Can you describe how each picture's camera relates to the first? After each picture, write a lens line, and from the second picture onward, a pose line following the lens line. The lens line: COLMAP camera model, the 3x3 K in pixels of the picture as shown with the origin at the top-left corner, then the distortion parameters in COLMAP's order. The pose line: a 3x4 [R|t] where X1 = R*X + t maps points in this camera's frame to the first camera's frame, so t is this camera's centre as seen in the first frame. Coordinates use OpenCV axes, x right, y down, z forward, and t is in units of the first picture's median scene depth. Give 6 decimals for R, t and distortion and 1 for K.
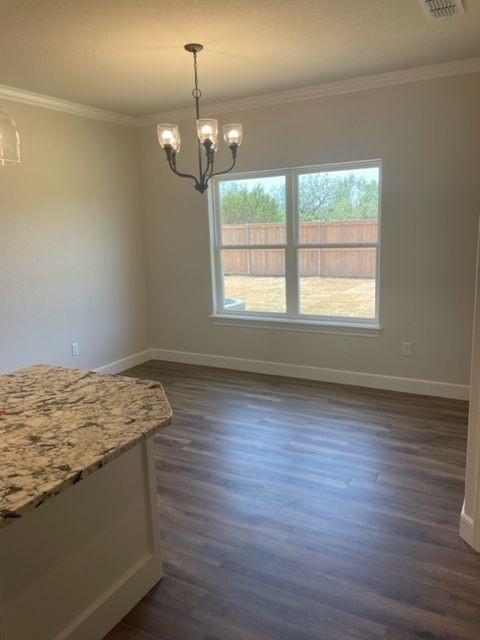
lens RADIAL K [[487.5, 0, 231.3], [0, 487.5, 309.1], [0, 0, 1]] dist [0.050893, -0.002906]
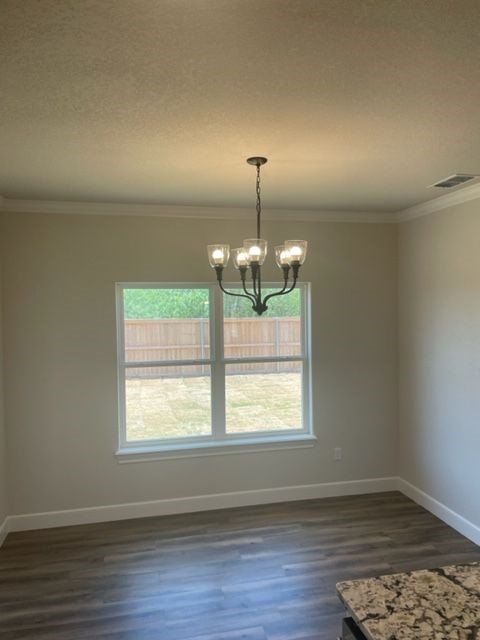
lens RADIAL K [[485.7, 0, 249.8], [0, 485.7, 320.9], [0, 0, 1]] dist [0.138115, -0.175379]
pose [[0.732361, 0.008725, 0.680861, -1.036869], [0.102494, 0.987113, -0.122896, -0.186919], [-0.673159, 0.159789, 0.722028, 0.590245]]
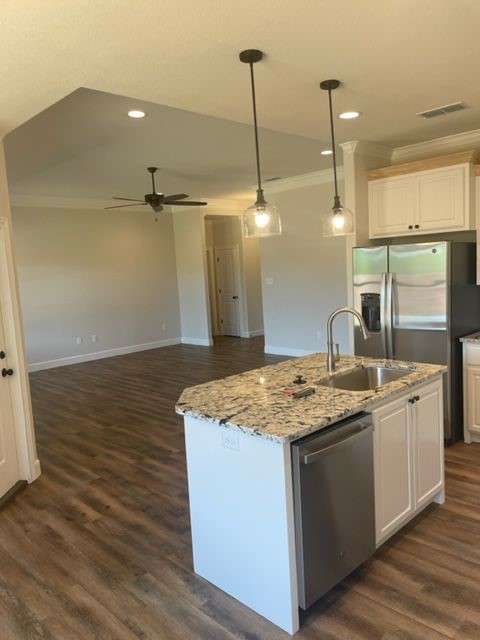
lens RADIAL K [[485.7, 0, 249.8], [0, 485.7, 320.9], [0, 0, 1]] dist [0.138115, -0.175379]
pose [[-0.960815, 0.067752, 0.268782, -0.637581], [0.142890, 0.951964, 0.270828, -0.348481], [-0.237521, 0.298622, -0.924342, 1.912356]]
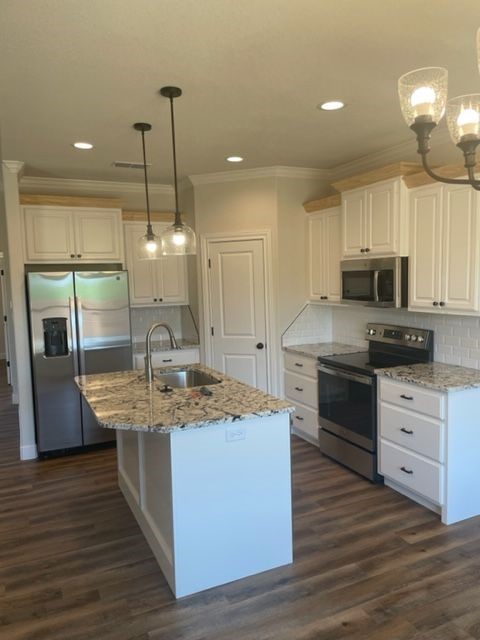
lens RADIAL K [[485.7, 0, 249.8], [0, 485.7, 320.9], [0, 0, 1]] dist [0.138115, -0.175379]
pose [[-0.567679, 0.134093, -0.812256, 0.618896], [-0.094447, 0.969523, 0.226064, -0.360137], [0.817814, 0.205047, -0.537713, 1.633878]]
